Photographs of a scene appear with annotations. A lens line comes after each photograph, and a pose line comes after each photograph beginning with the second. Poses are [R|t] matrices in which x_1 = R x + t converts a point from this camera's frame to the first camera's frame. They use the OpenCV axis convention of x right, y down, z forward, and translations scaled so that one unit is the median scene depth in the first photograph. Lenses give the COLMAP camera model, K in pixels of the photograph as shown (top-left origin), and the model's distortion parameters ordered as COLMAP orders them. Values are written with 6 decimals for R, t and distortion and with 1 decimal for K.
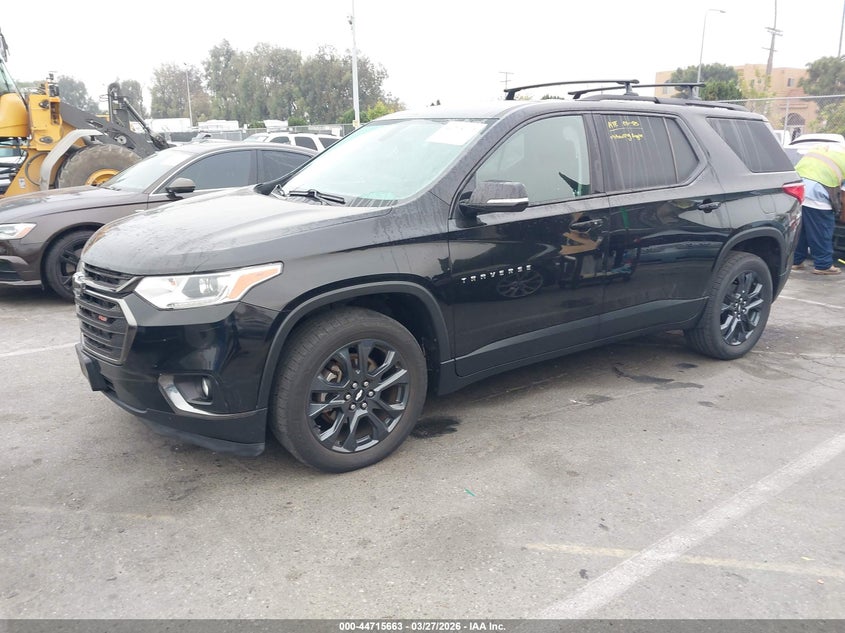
lens RADIAL K [[670.7, 0, 422.5], [0, 670.7, 316.5], [0, 0, 1]] dist [-0.025202, -0.002483]
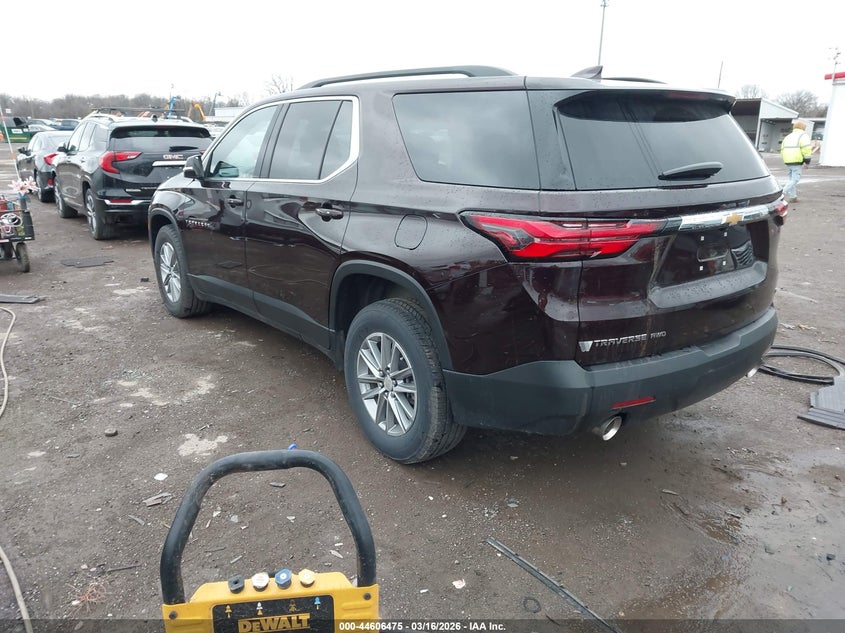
lens RADIAL K [[670.7, 0, 422.5], [0, 670.7, 316.5], [0, 0, 1]] dist [-0.025202, -0.002483]
pose [[0.074291, 0.258438, -0.963167, 1.233952], [-0.278219, 0.932858, 0.228846, -0.264645], [0.957640, 0.250970, 0.141206, 1.038435]]
